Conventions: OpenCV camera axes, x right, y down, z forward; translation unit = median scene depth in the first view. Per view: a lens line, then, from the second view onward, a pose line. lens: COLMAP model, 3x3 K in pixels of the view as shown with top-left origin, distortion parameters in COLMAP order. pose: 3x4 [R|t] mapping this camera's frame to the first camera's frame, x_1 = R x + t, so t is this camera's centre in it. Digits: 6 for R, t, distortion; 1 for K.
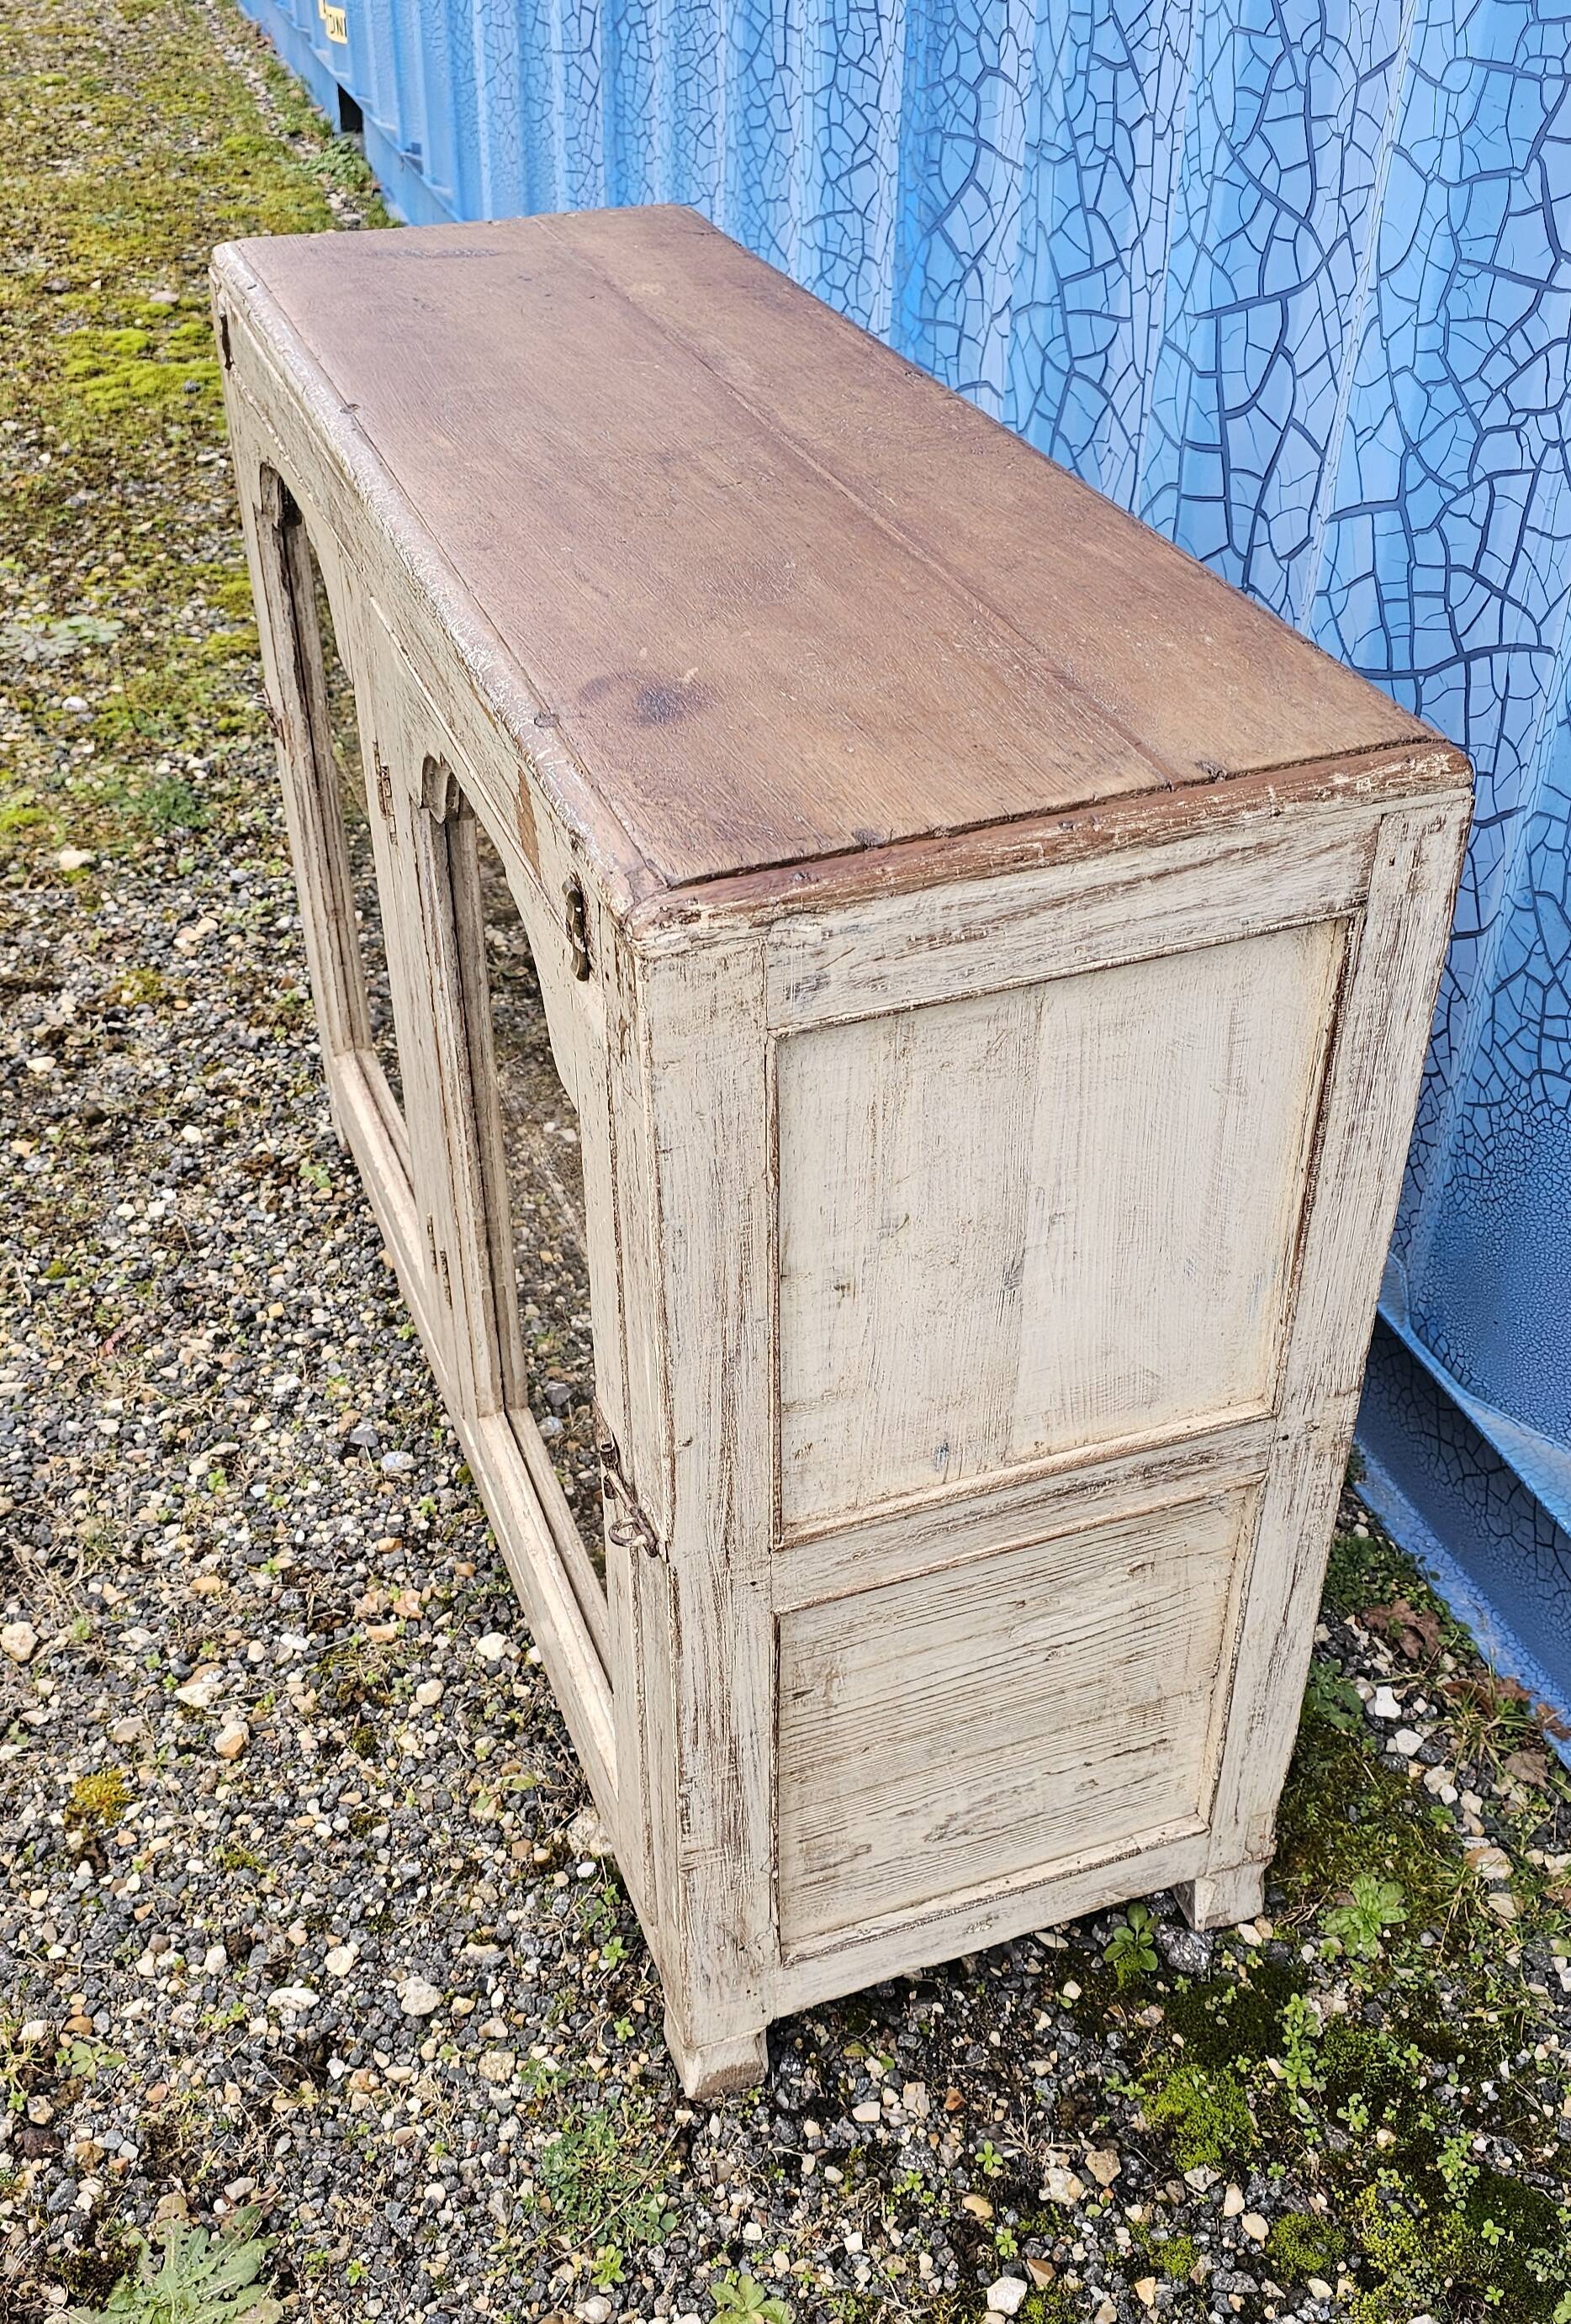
lens RADIAL K [[2263.9, 0, 782.5], [0, 2263.9, 1278.6], [0, 0, 1]] dist [0.037133, 0.000000]
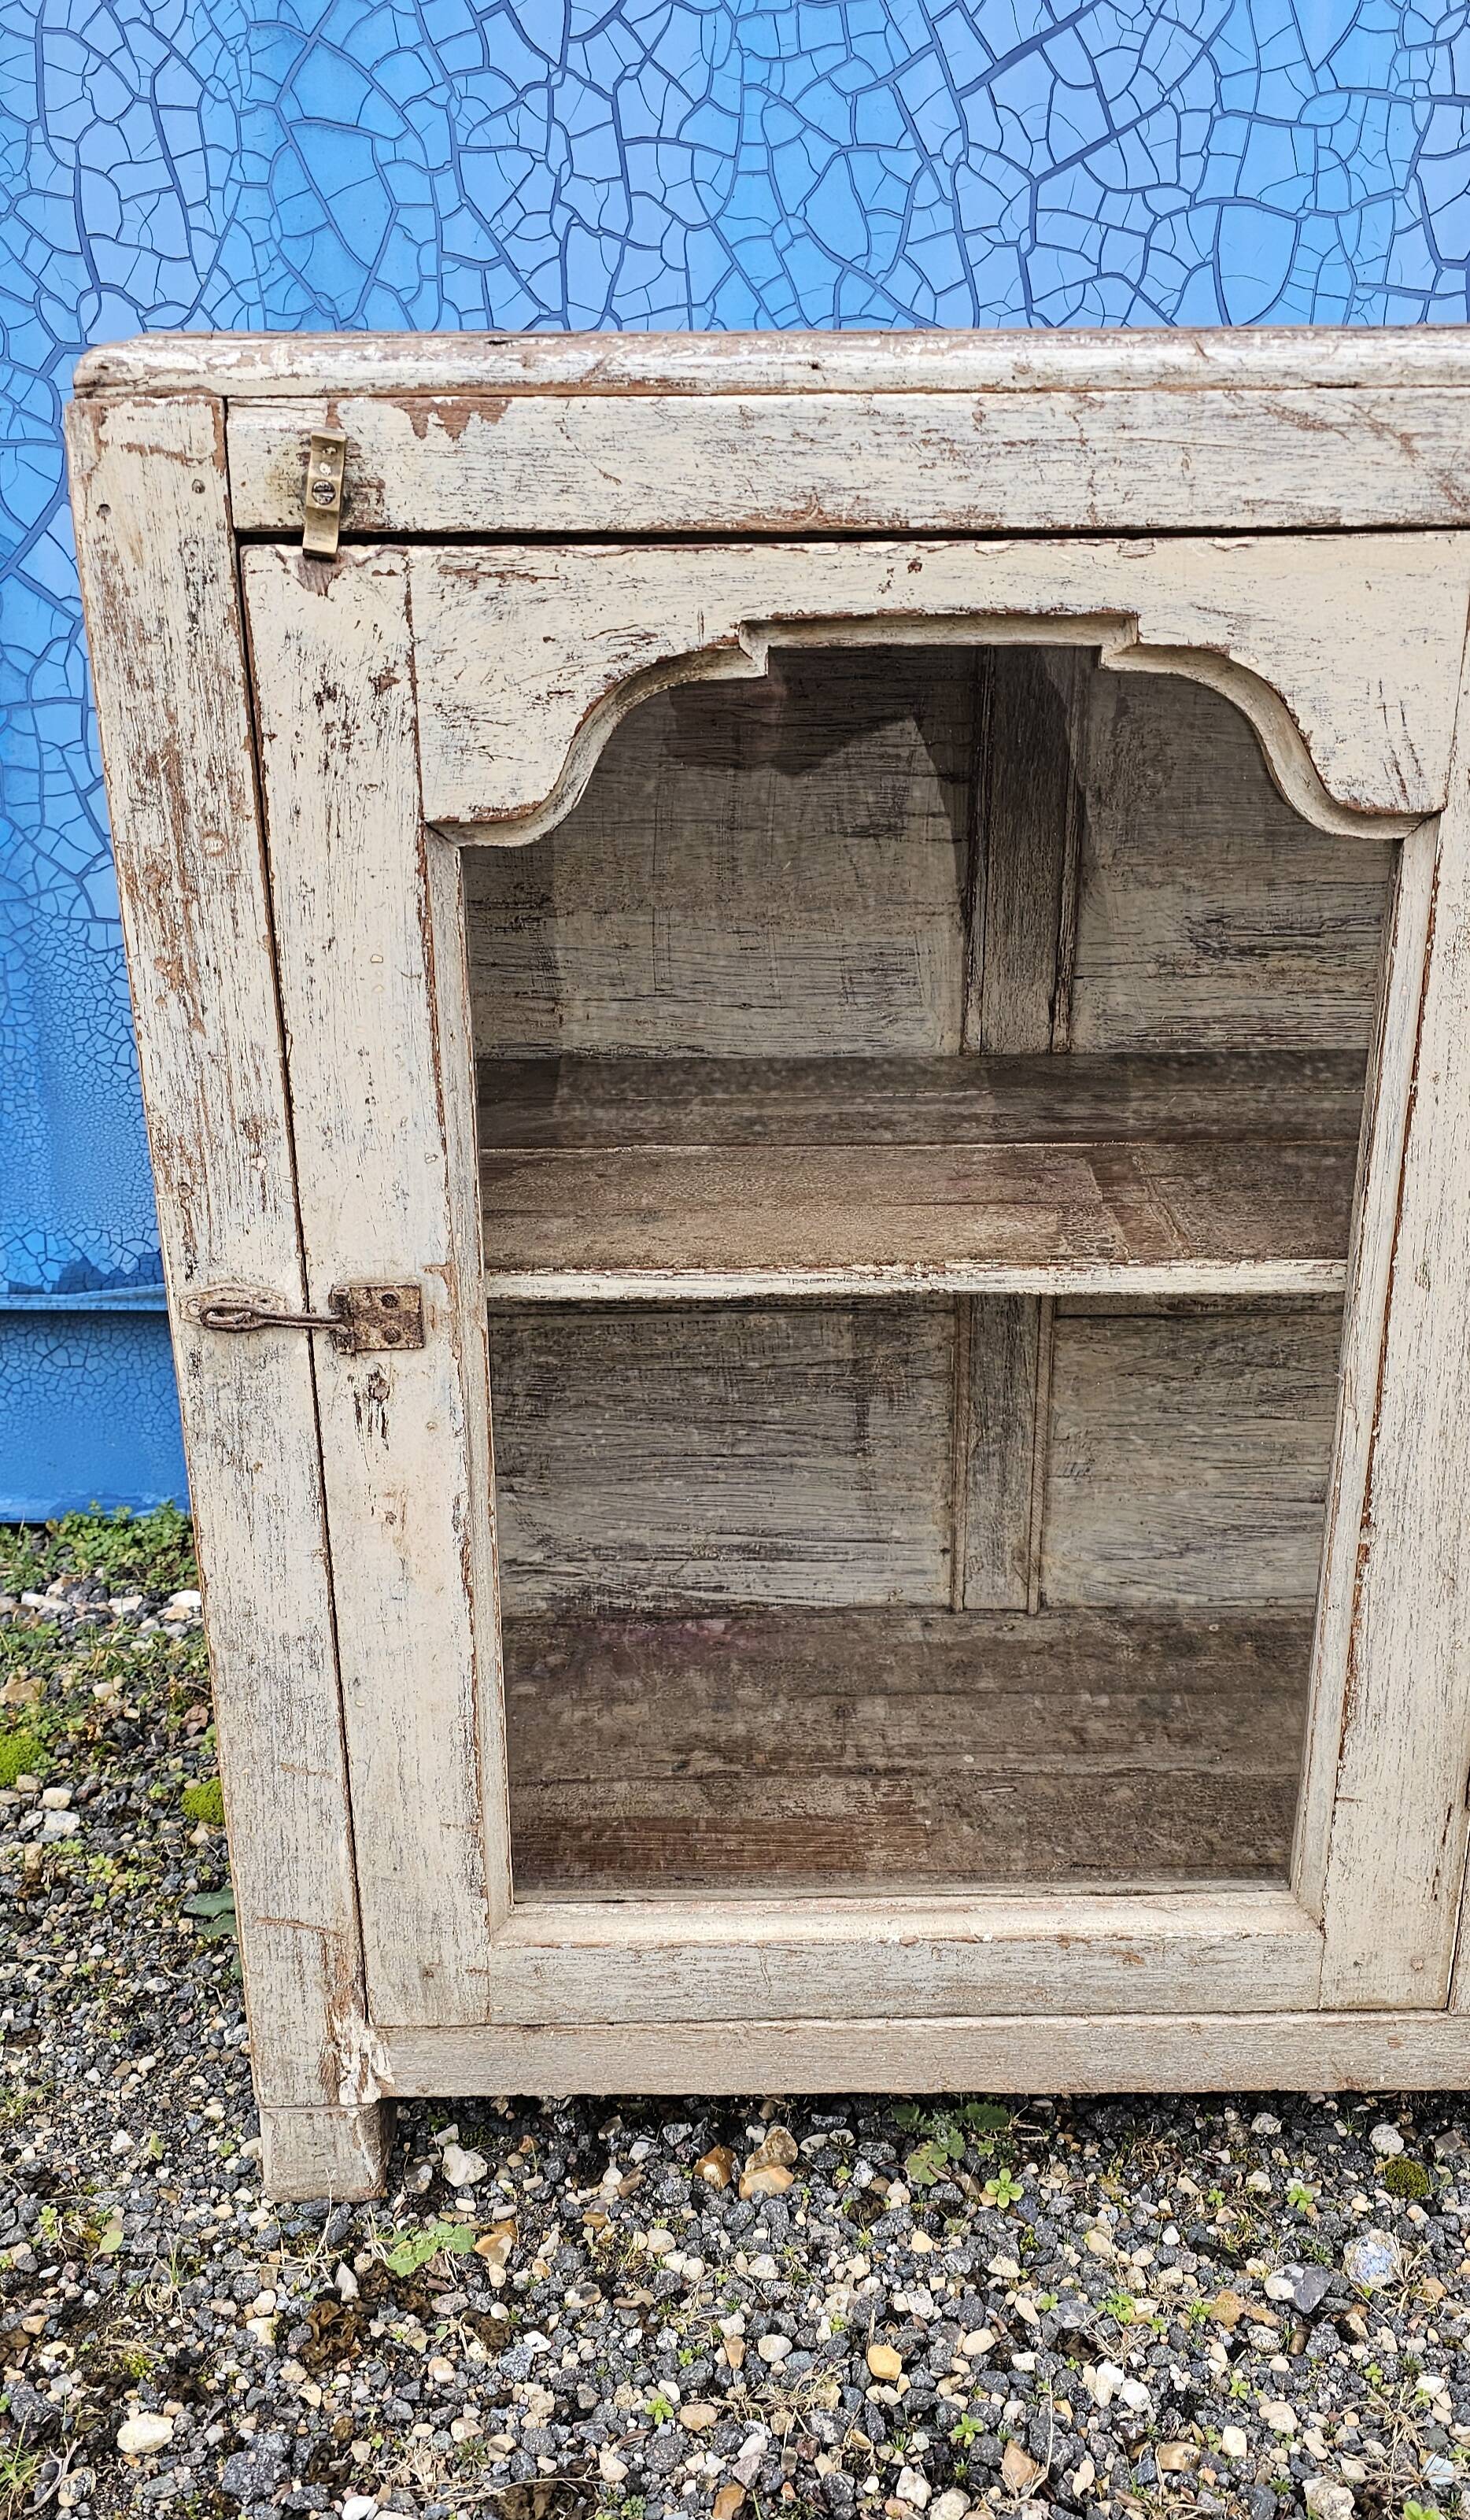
lens RADIAL K [[2115.5, 0, 744.8], [0, 2115.5, 1298.9], [0, 0, 1]] dist [0.064145, -0.066086]
pose [[0.327449, -0.335052, 0.883469, -0.724269], [0.577850, 0.810791, 0.093315, -0.297794], [-0.747574, 0.479957, 0.459102, 0.899507]]
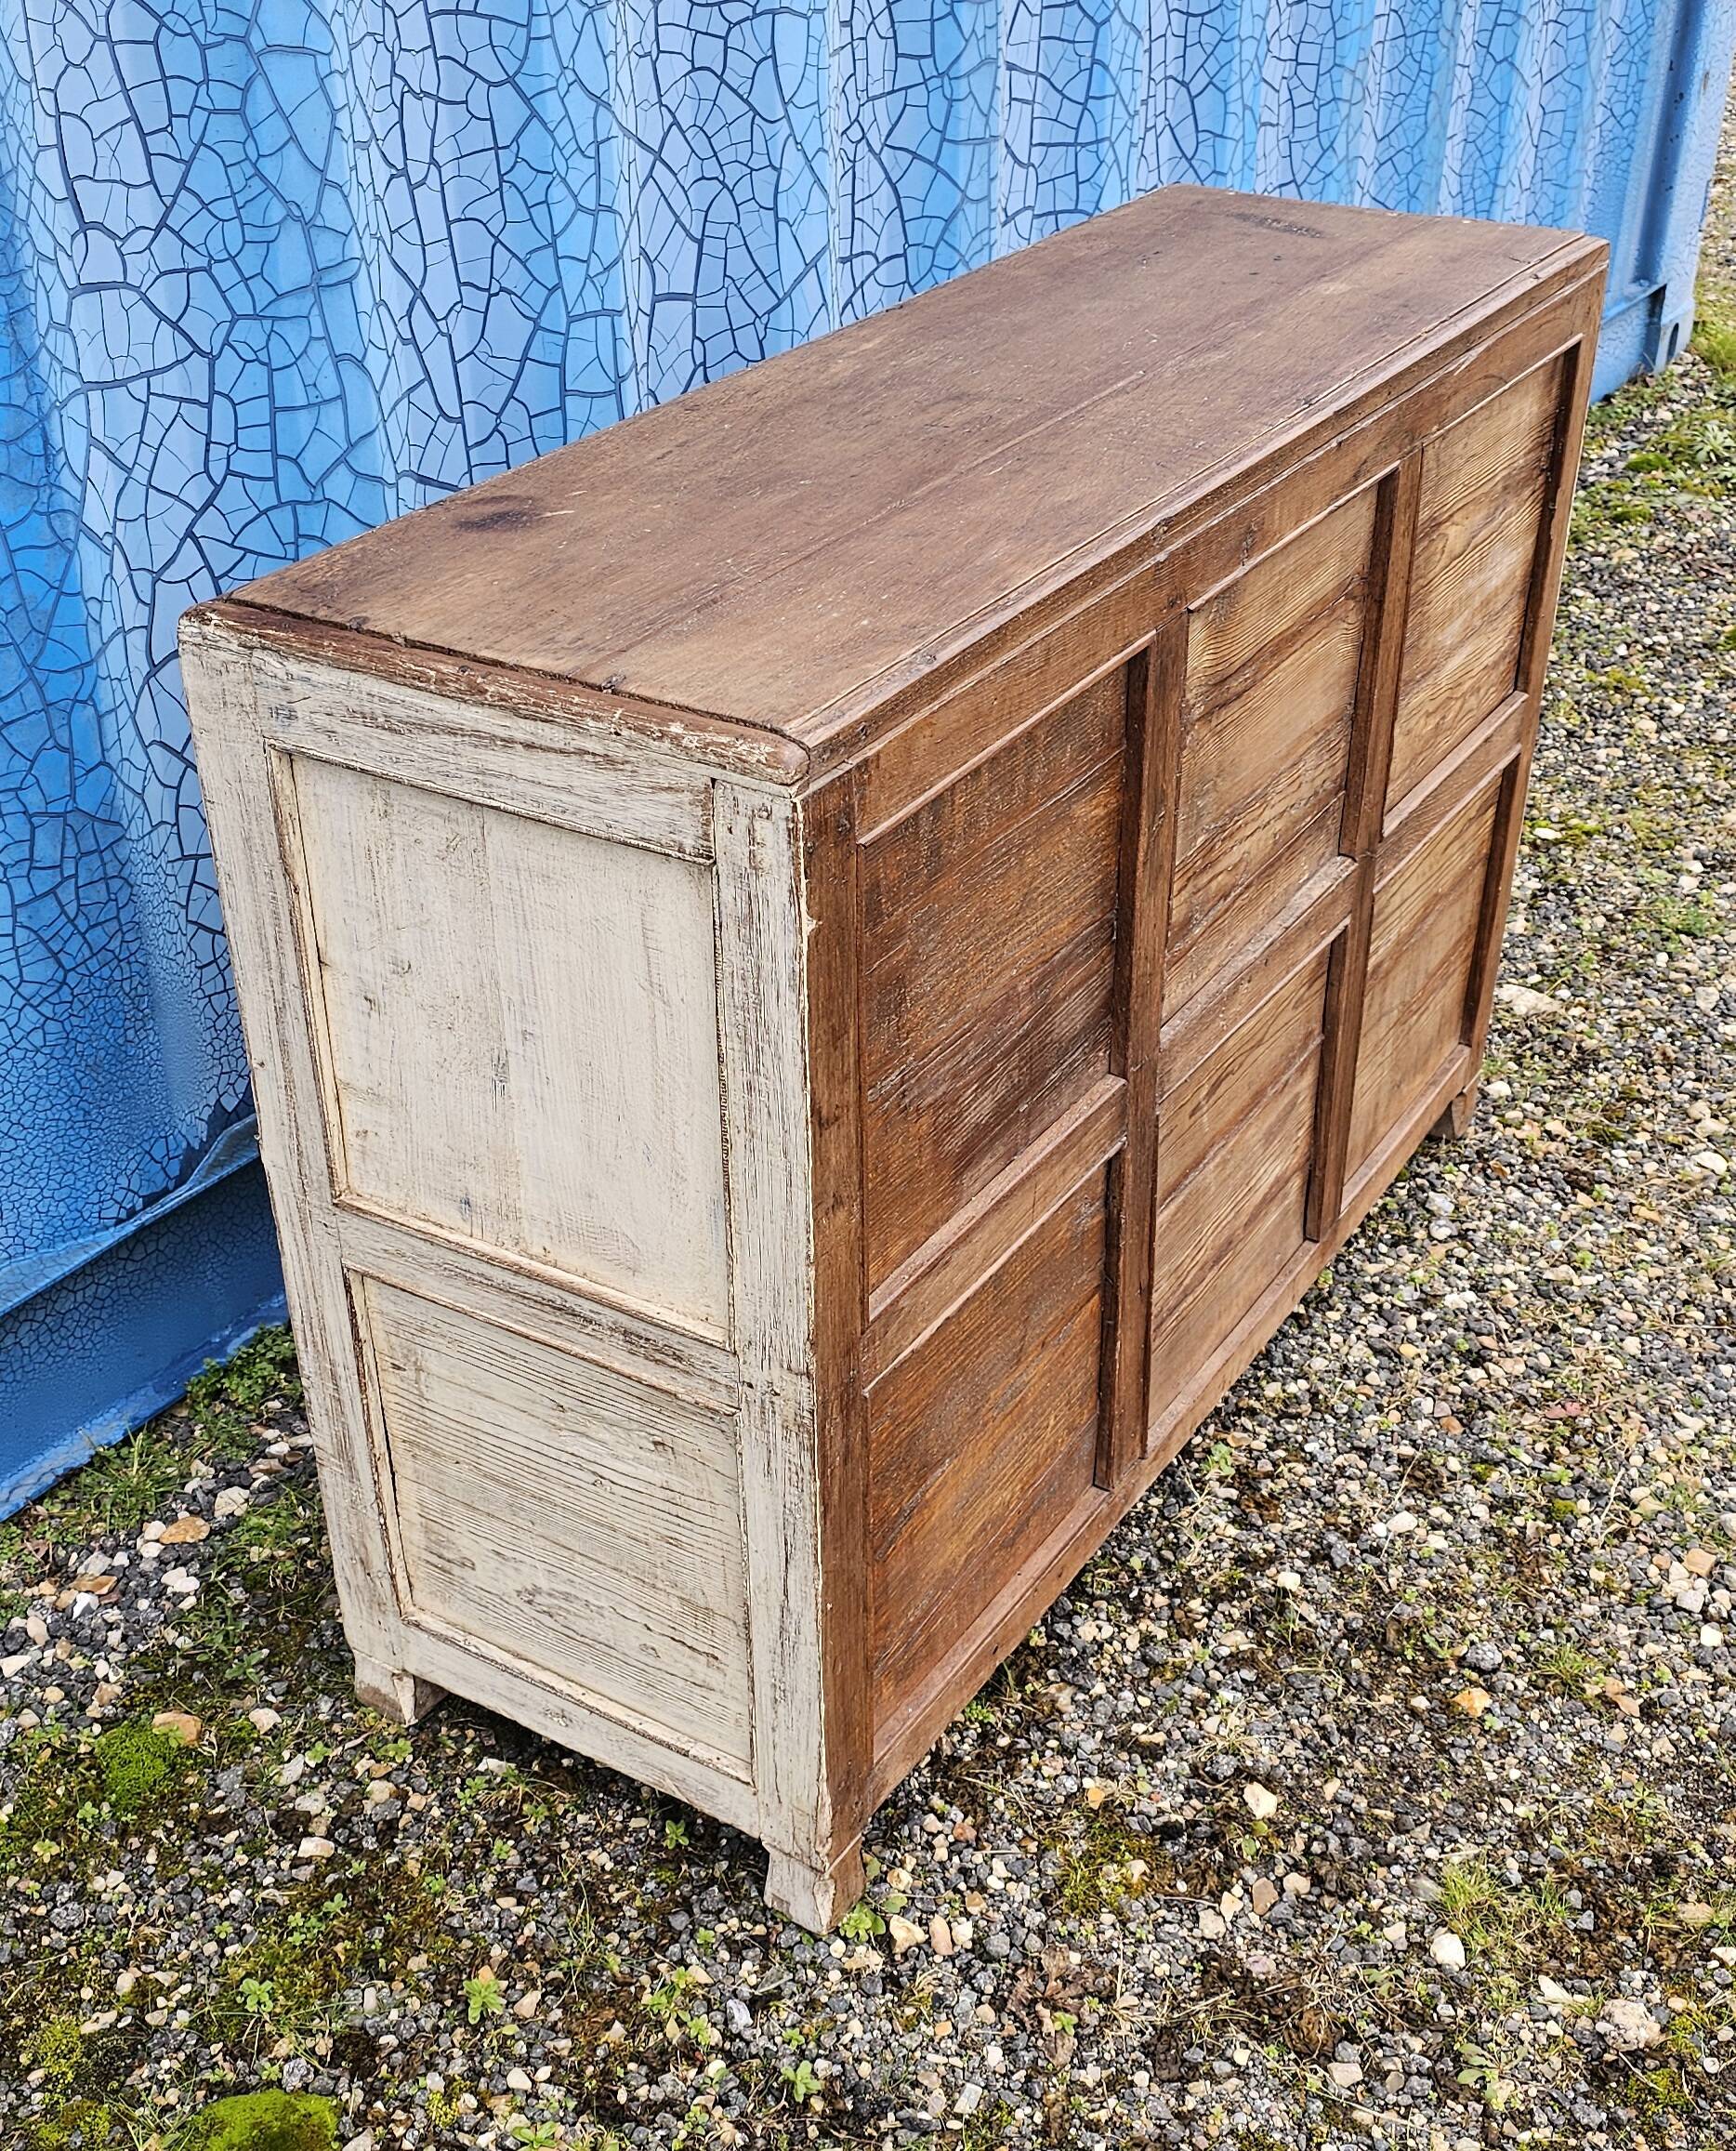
lens RADIAL K [[2499.0, 0, 859.5], [0, 2499.0, 1138.0], [0, 0, 1]] dist [0.058169, 0.000000]
pose [[-0.617430, -0.437452, 0.653771, -0.937551], [0.469187, 0.462286, 0.752433, -1.189786], [-0.631382, 0.771316, -0.080182, 1.489887]]
